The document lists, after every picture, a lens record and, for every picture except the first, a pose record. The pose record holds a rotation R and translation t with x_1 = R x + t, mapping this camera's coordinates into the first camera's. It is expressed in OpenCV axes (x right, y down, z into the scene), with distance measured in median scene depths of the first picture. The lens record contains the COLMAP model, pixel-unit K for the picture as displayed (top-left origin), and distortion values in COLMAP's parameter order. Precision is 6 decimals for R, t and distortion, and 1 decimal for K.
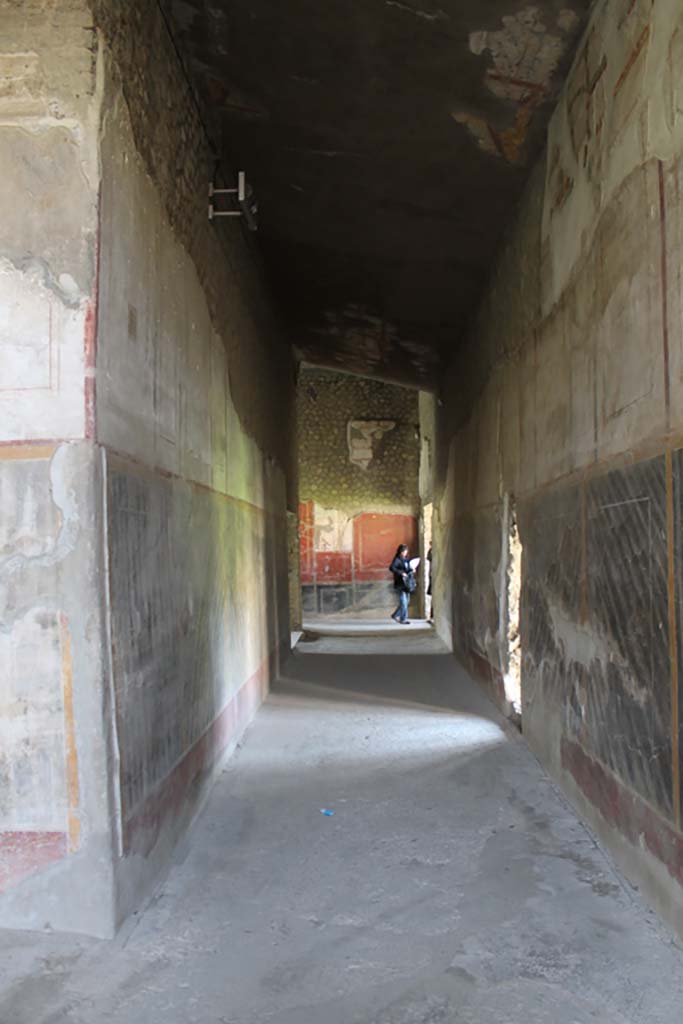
lens RADIAL K [[919.0, 0, 341.5], [0, 919.0, 512.0], [0, 0, 1]] dist [-0.086611, 0.005196]
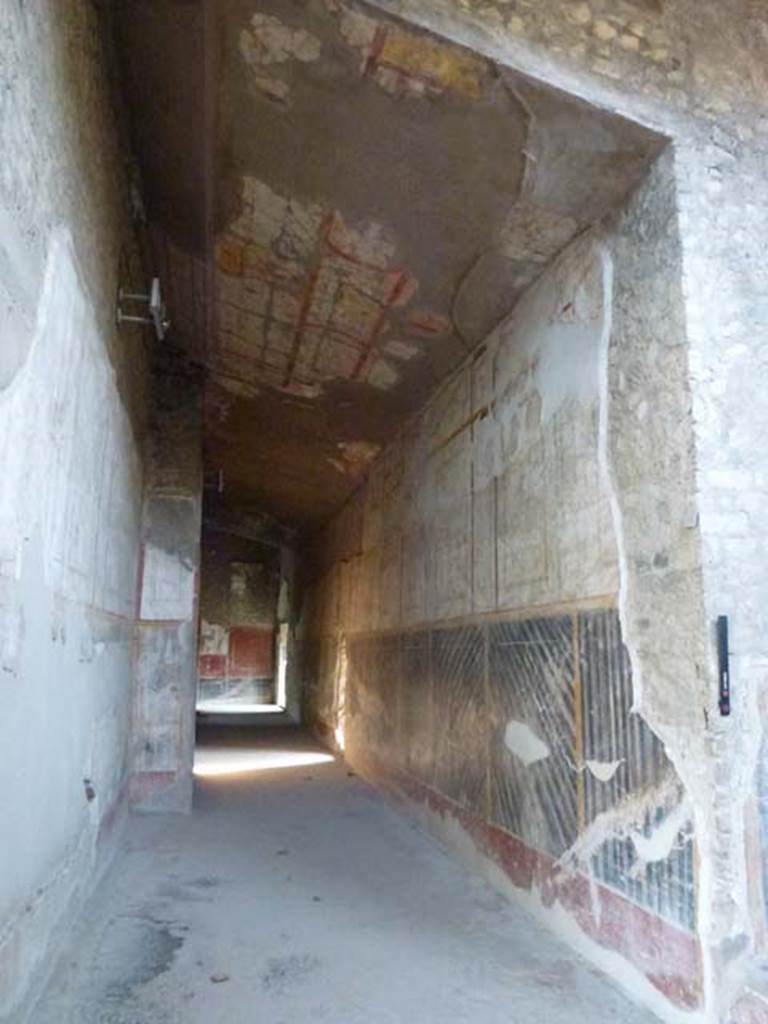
lens RADIAL K [[724.9, 0, 384.0], [0, 724.9, 512.0], [0, 0, 1]] dist [-0.071335, 0.052086]
pose [[0.969401, 0.074159, 0.234014, -0.103823], [-0.037911, 0.987068, -0.155756, -0.035591], [-0.242538, 0.142118, 0.959676, -0.503444]]
